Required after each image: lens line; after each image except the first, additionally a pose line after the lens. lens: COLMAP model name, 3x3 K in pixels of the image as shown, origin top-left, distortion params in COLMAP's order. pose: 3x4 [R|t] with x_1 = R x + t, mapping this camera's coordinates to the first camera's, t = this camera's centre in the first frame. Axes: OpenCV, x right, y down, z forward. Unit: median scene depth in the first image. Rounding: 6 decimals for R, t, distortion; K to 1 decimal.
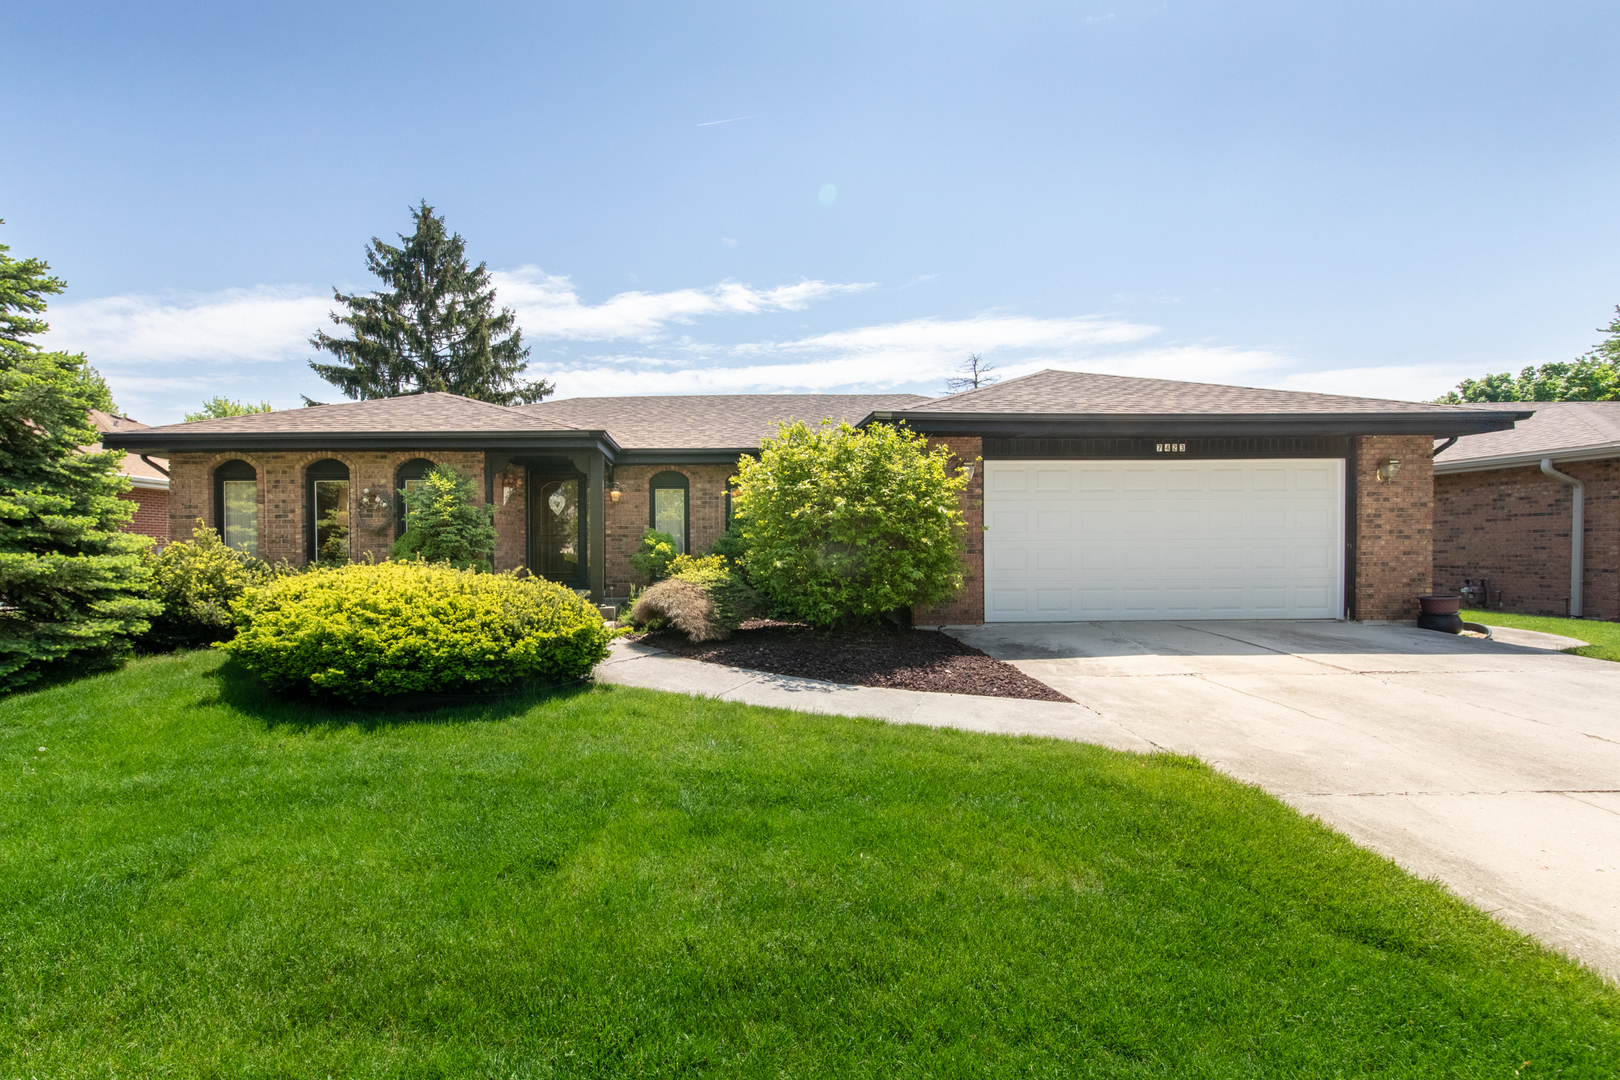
lens RADIAL K [[693.7, 0, 809.2], [0, 693.7, 549.5], [0, 0, 1]] dist [-0.002816, 0.002349]
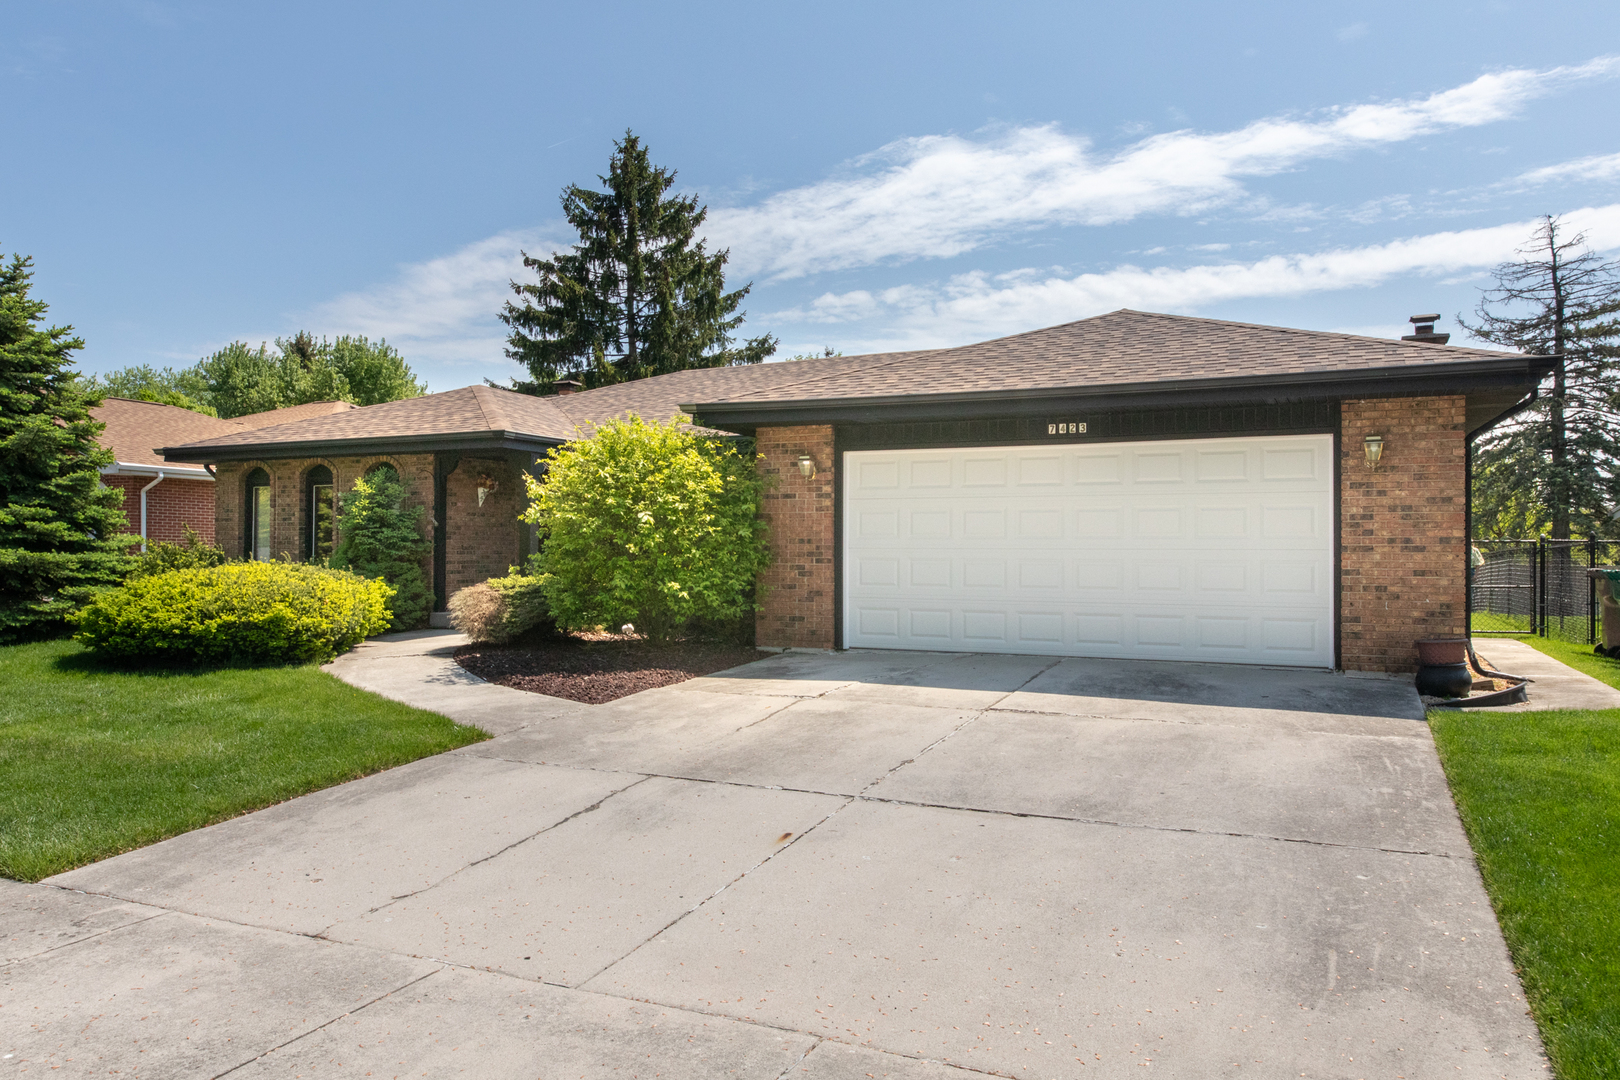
lens RADIAL K [[1053.6, 0, 810.1], [0, 1053.6, 534.1], [0, 0, 1]] dist [0.007325, 0.001541]
pose [[0.909427, 0.004299, -0.415842, 0.751284], [-0.014696, 0.999654, -0.021805, -0.001531], [0.415604, 0.025941, 0.909176, -0.167608]]
